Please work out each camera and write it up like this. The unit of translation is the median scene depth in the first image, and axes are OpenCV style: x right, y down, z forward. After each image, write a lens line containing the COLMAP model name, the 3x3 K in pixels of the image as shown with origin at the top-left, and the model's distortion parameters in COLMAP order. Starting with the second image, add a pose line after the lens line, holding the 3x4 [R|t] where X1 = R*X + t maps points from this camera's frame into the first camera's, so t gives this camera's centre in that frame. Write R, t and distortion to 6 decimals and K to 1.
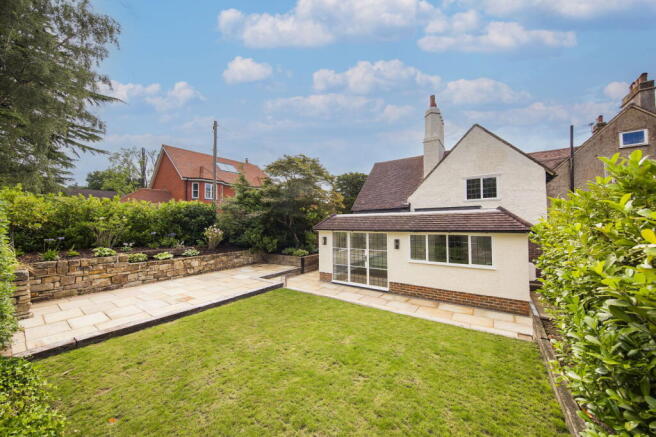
lens RADIAL K [[240.0, 0, 328.0], [0, 240.0, 218.5], [0, 0, 1]] dist [0.000281, 0.000008]
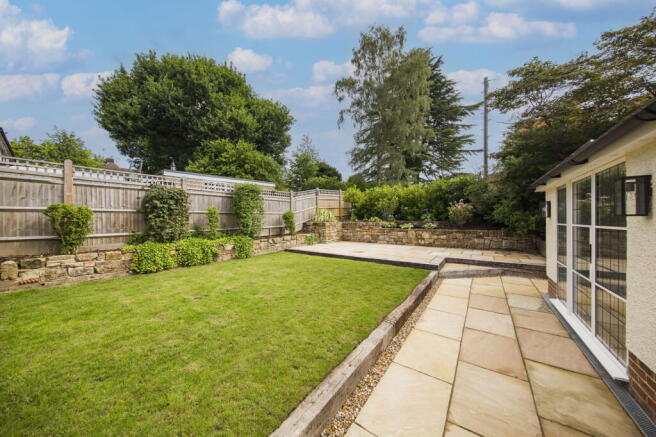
lens RADIAL K [[214.8, 0, 328.0], [0, 214.8, 218.5], [0, 0, 1]] dist [0.000021, -0.000002]
pose [[0.001585, 0.005406, -0.999984, 0.431819], [0.023748, 0.999703, 0.005443, 0.101548], [0.999717, -0.023757, 0.001456, 0.599473]]
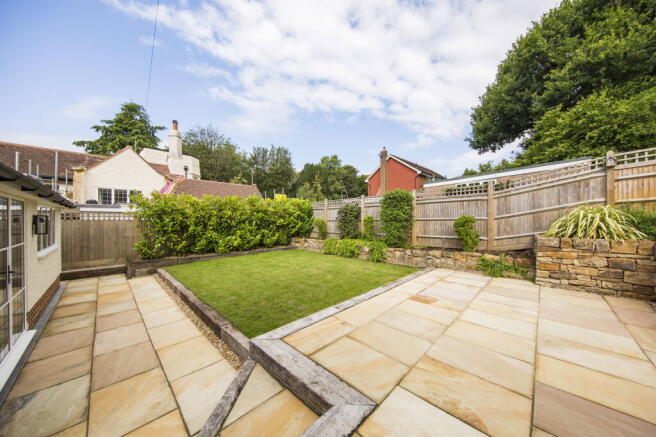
lens RADIAL K [[206.4, 0, 328.0], [0, 206.4, 218.5], [0, 0, 1]] dist [-0.000866, -0.000087]
pose [[-0.993640, 0.008990, 0.112243, -0.271170], [0.006056, 0.999632, -0.026446, 0.090589], [-0.112439, -0.025598, -0.993329, 1.144137]]
